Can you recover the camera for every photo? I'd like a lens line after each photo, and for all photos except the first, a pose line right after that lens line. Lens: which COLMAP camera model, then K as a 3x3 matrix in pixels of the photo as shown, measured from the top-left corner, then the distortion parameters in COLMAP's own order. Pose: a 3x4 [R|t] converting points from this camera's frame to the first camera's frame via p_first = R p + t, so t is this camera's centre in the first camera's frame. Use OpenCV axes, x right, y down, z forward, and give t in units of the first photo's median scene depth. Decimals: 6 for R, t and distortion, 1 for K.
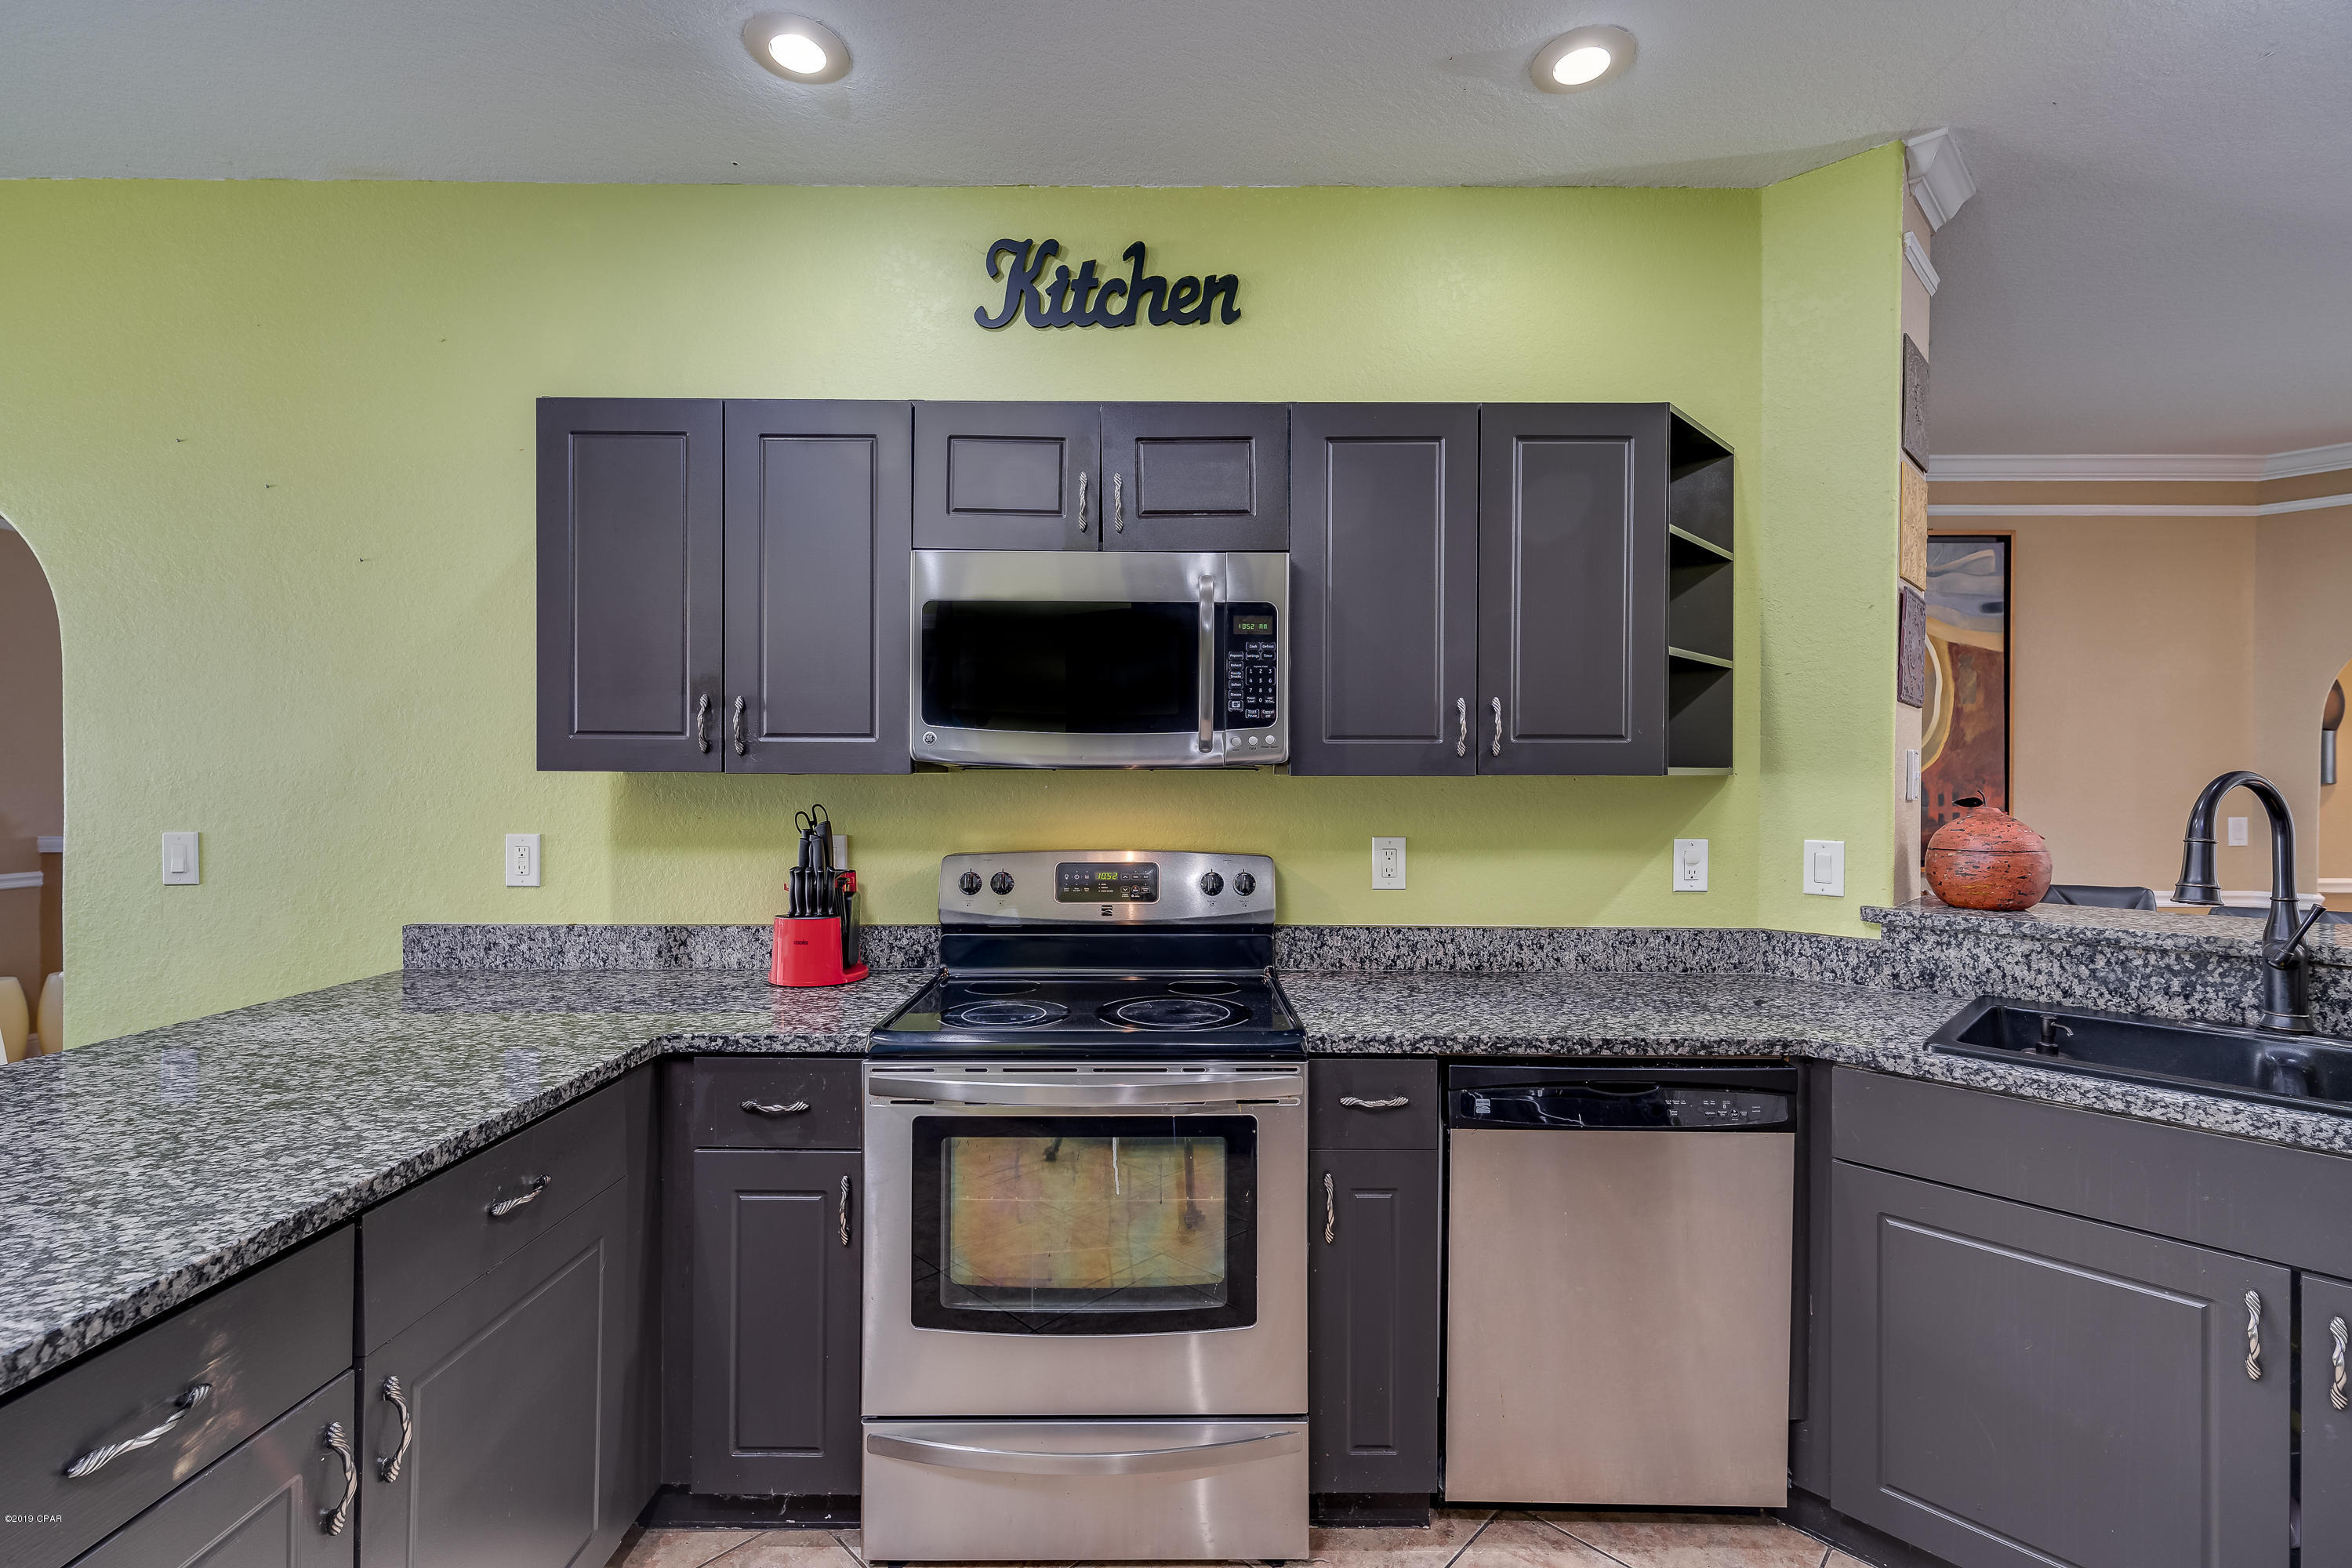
lens RADIAL K [[1013.9, 0, 1177.0], [0, 1013.9, 783.2], [0, 0, 1]] dist [0.003060, 0.000082]
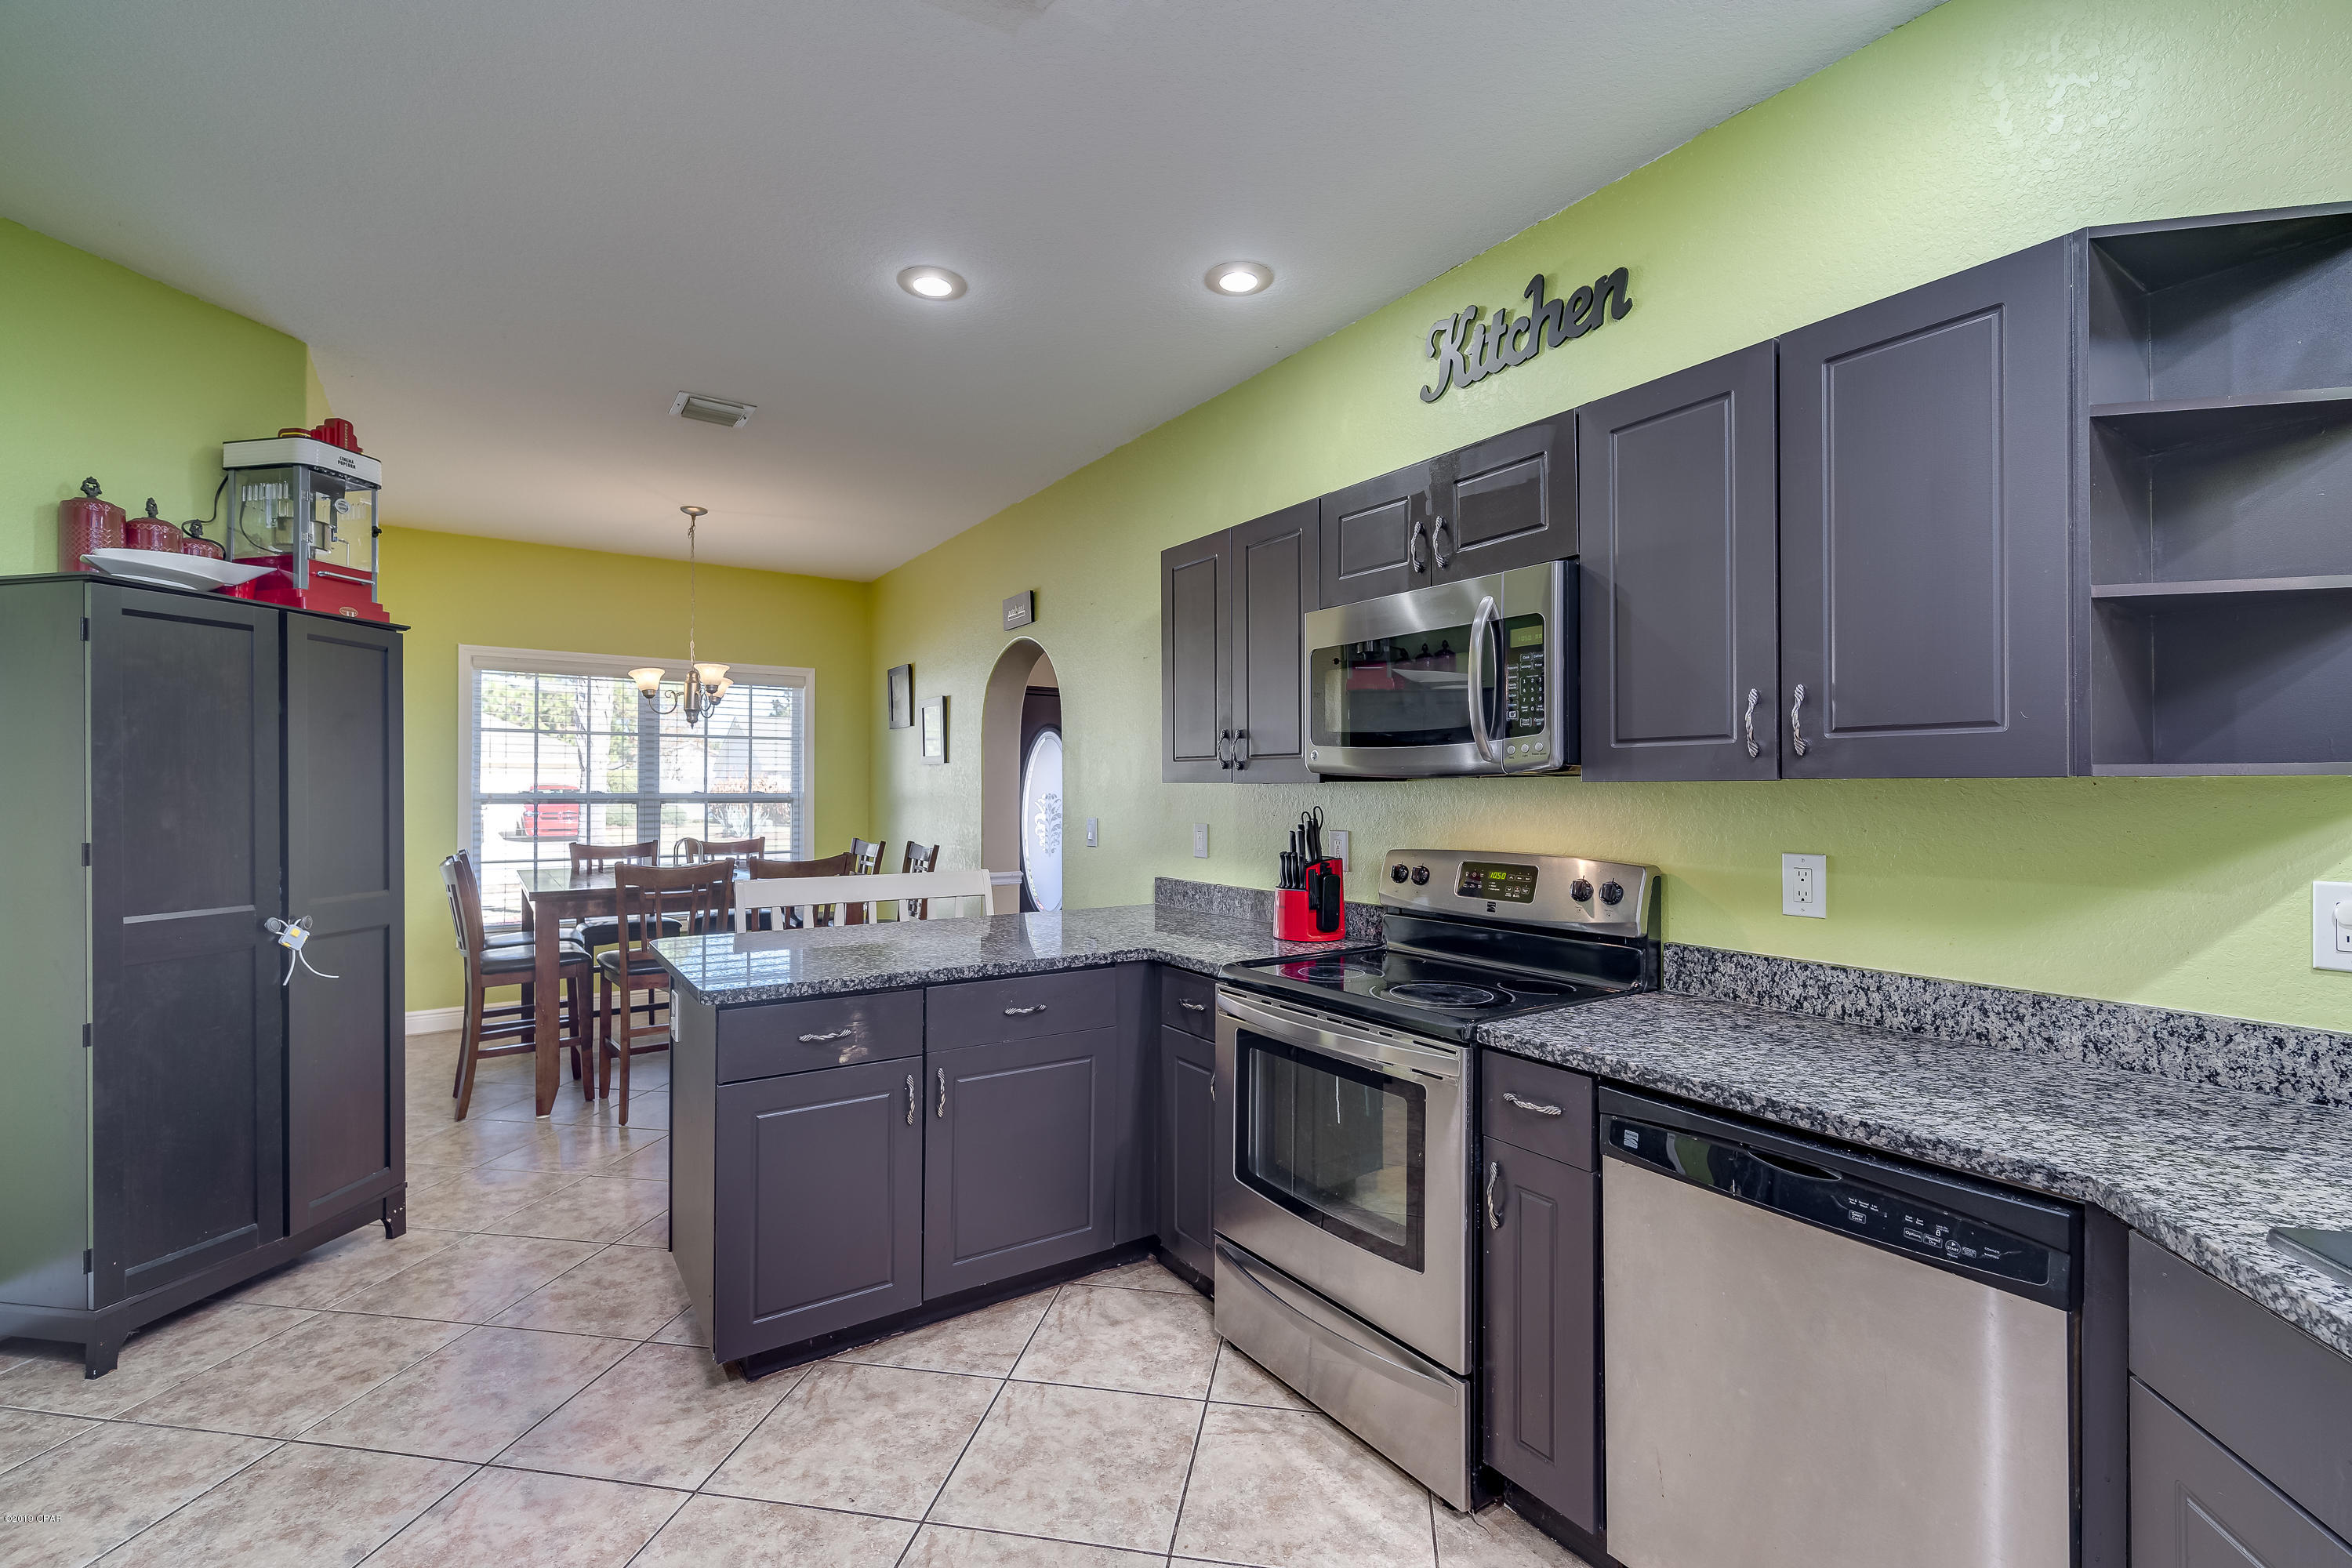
lens RADIAL K [[1013.9, 0, 1177.6], [0, 1013.9, 780.1], [0, 0, 1]] dist [0.003060, 0.000082]
pose [[0.562418, -0.009742, -0.826796, 0.682385], [-0.001680, 0.999915, -0.012924, 0.004340], [0.826852, 0.008658, 0.562354, 0.114159]]
